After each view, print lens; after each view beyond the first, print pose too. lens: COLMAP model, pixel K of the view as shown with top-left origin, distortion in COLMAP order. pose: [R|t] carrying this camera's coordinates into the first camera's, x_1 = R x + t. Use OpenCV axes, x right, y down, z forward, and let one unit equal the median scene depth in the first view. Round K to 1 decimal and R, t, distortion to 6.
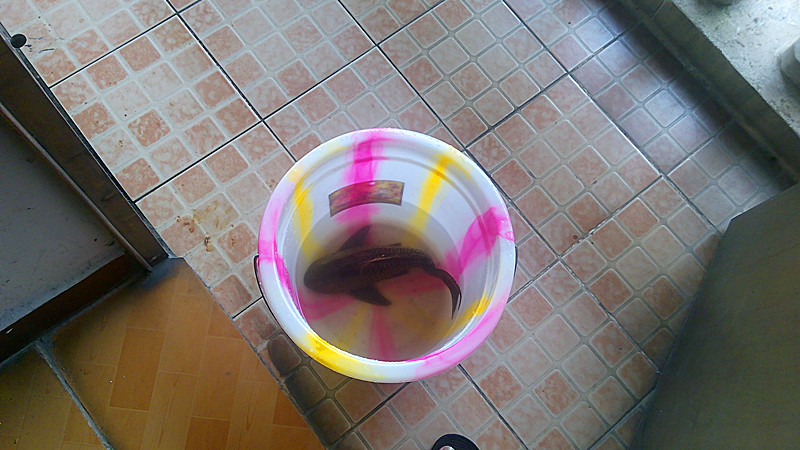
lens RADIAL K [[610.1, 0, 400.2], [0, 610.1, 224.1], [0, 0, 1]] dist [0.025302, -0.005343]
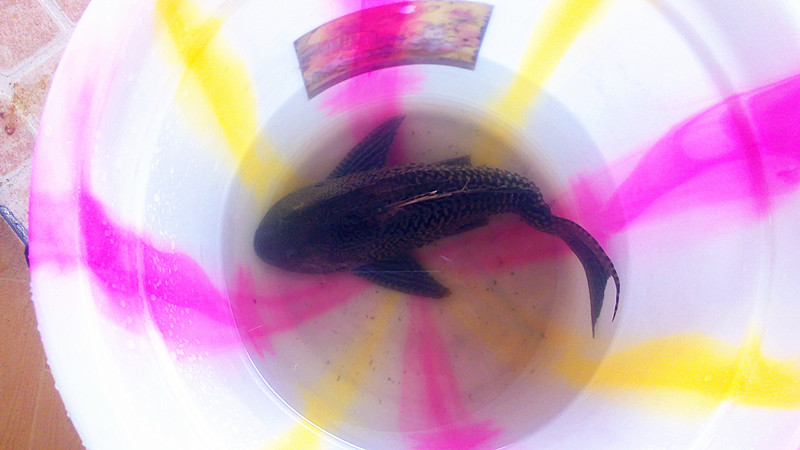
lens RADIAL K [[610.1, 0, 399.4], [0, 610.1, 225.3], [0, 0, 1]] dist [0.025302, -0.005343]
pose [[0.999571, -0.003255, -0.029106, -0.038780], [0.009185, 0.978513, 0.205983, -0.012998], [0.027811, -0.206162, 0.978123, 0.568375]]
